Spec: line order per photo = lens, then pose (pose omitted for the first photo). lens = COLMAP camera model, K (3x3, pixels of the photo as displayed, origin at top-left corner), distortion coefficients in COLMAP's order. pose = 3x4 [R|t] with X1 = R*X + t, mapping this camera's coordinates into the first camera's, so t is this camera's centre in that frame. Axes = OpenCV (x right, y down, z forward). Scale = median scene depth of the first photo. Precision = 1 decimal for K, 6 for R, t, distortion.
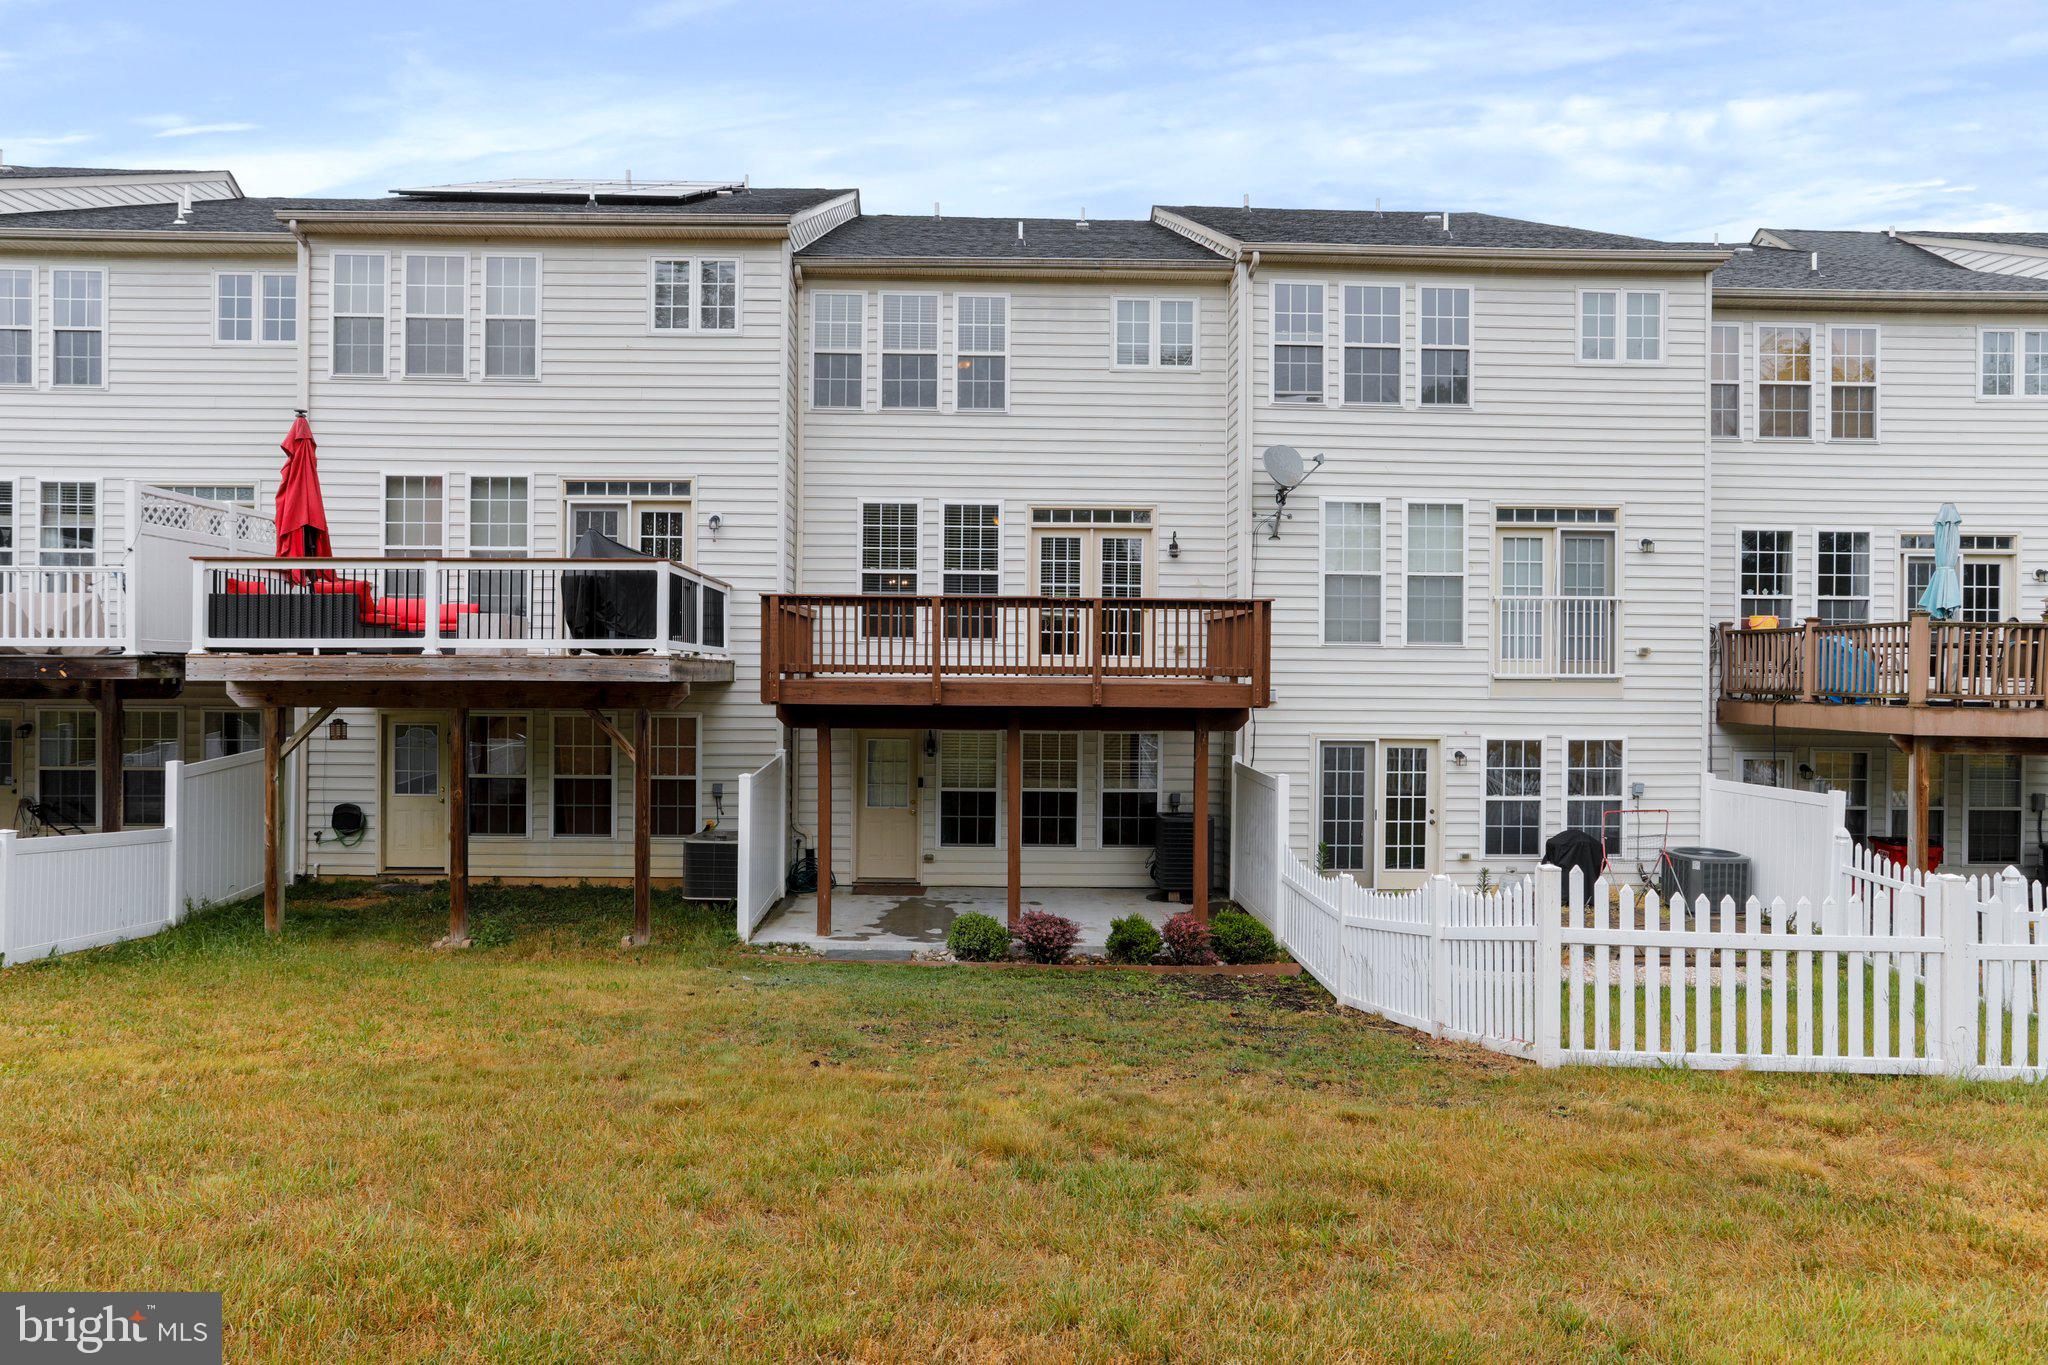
lens RADIAL K [[1303.8, 0, 1024.0], [0, 1303.8, 682.5], [0, 0, 1]] dist [-0.042883, 0.041861]
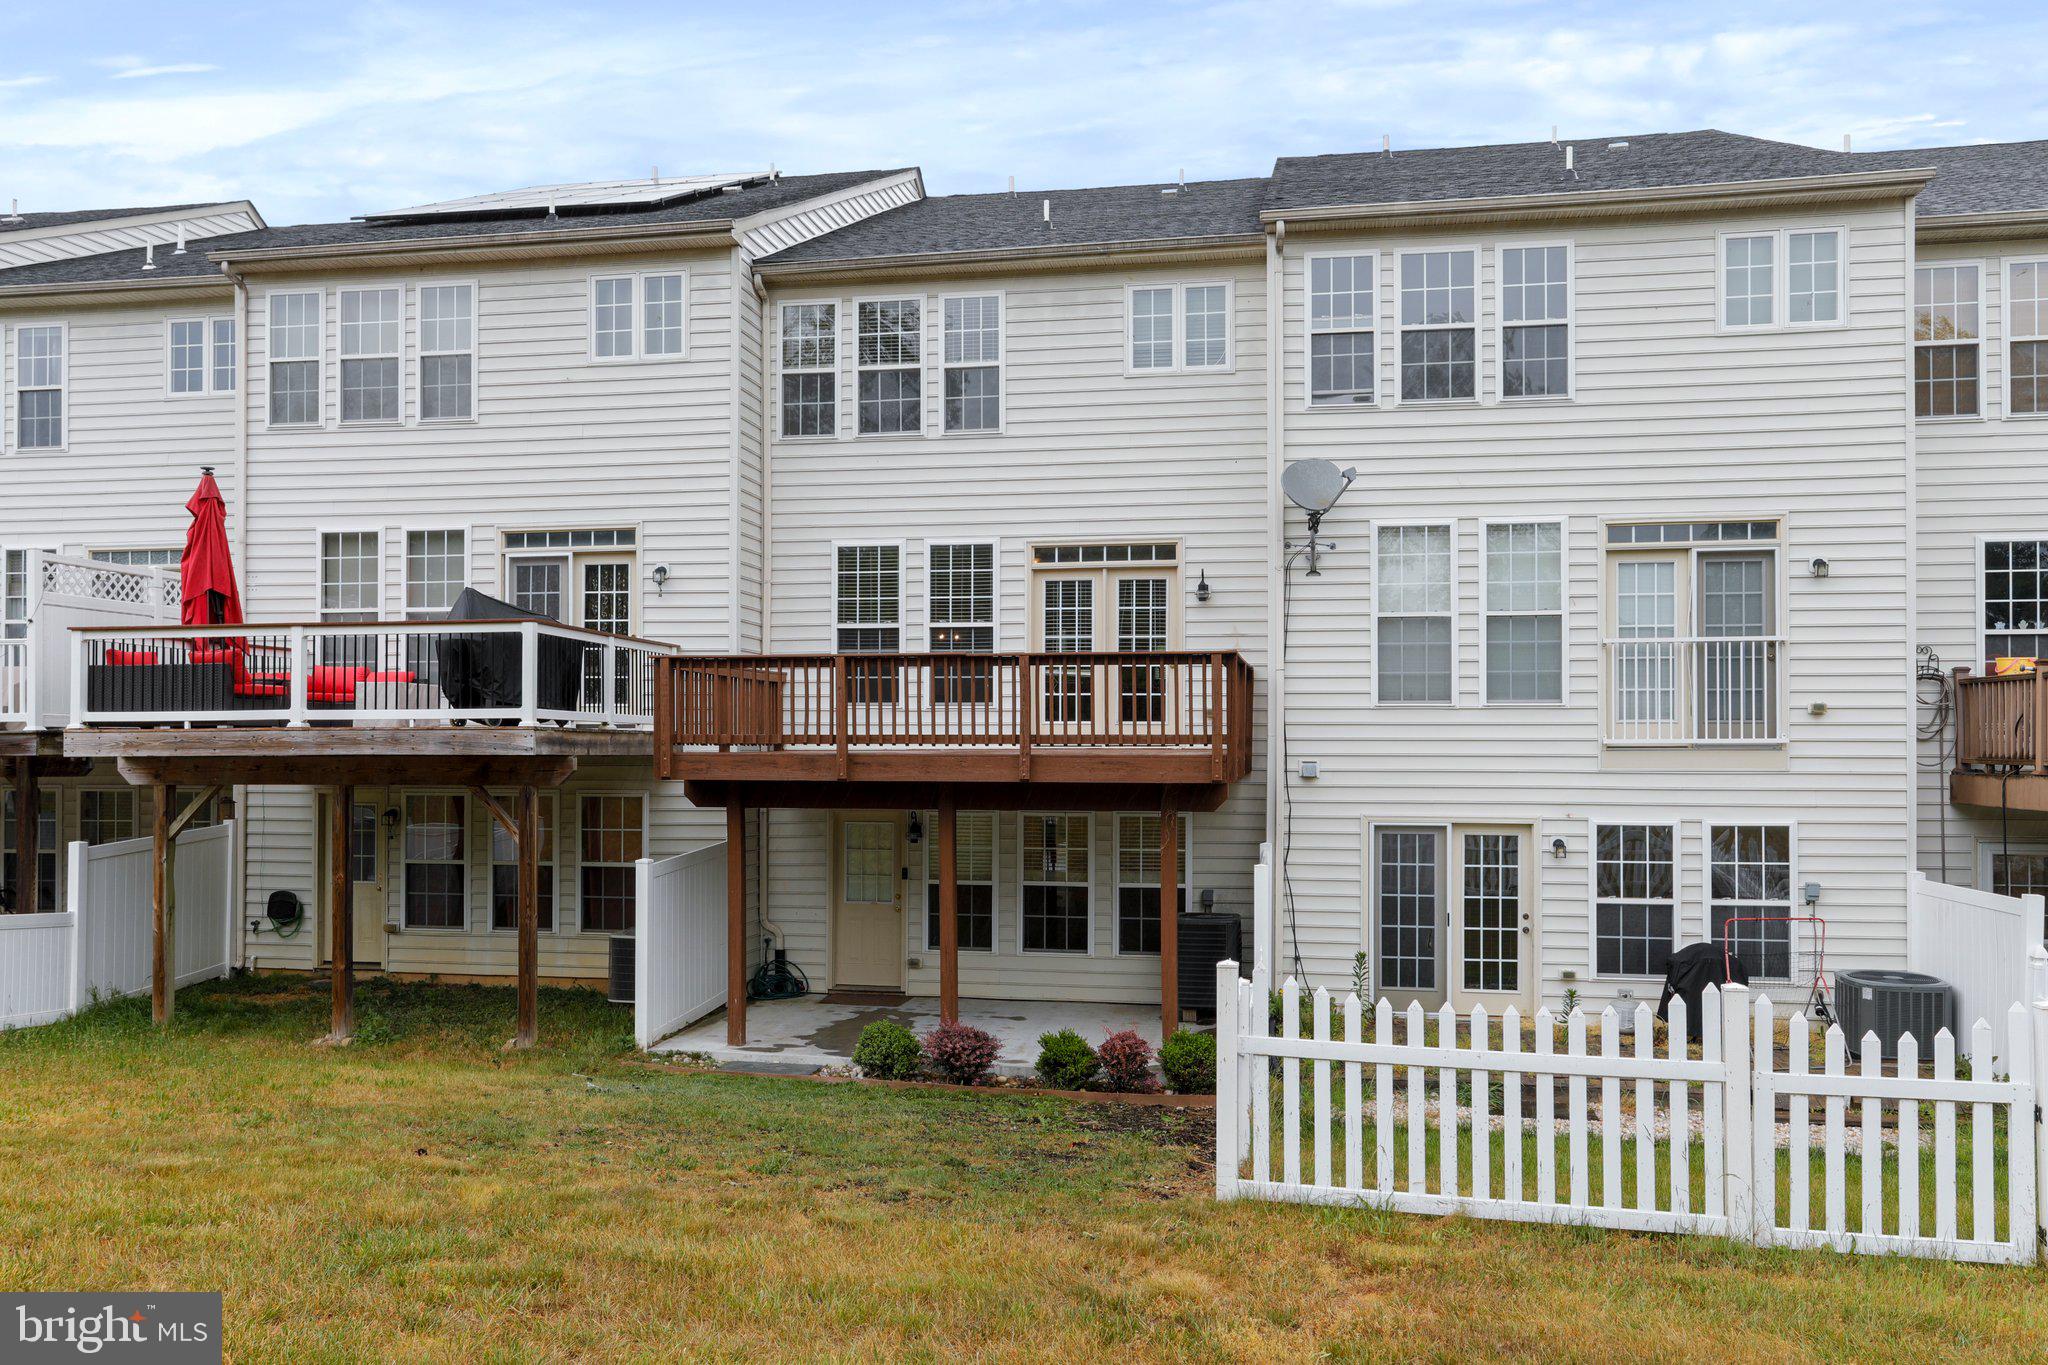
lens RADIAL K [[1661.5, 0, 1019.2], [0, 1661.5, 736.2], [0, 0, 1]] dist [0.001887, 0.013669]
pose [[0.977287, -0.008383, -0.211754, 0.231335], [0.005279, 0.999870, -0.015220, 0.004511], [0.211854, 0.013757, 0.977204, -0.043719]]
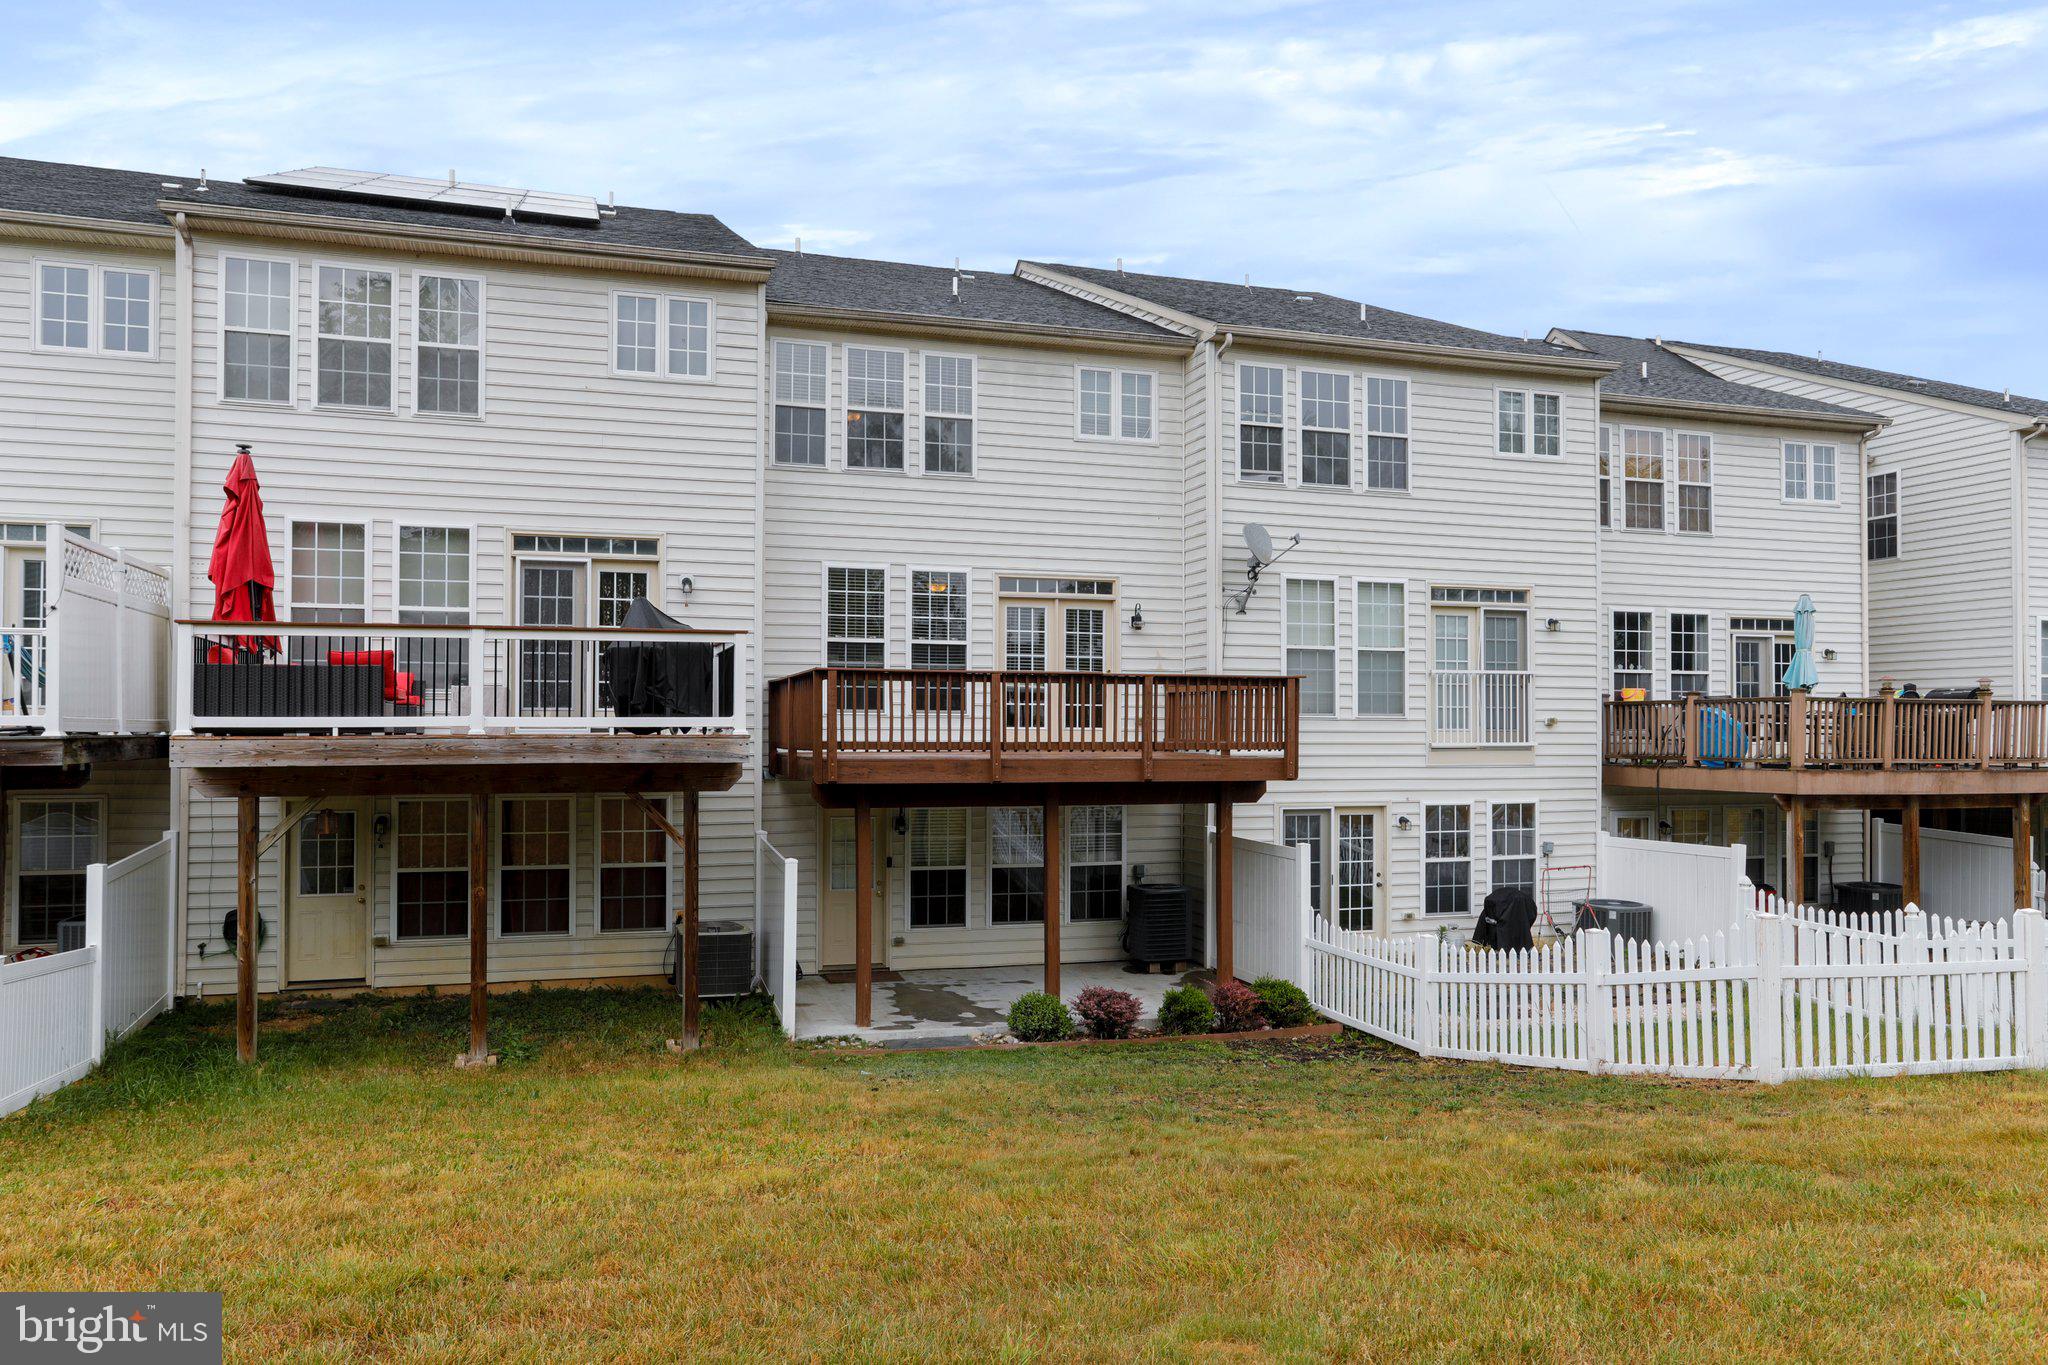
lens RADIAL K [[1427.9, 0, 1029.7], [0, 1427.9, 721.8], [0, 0, 1]] dist [-0.027692, 0.034260]
pose [[0.960209, -0.003784, 0.279257, -0.281397], [0.008110, 0.999864, -0.014339, -0.010224], [-0.279165, 0.016034, 0.960109, -0.031362]]
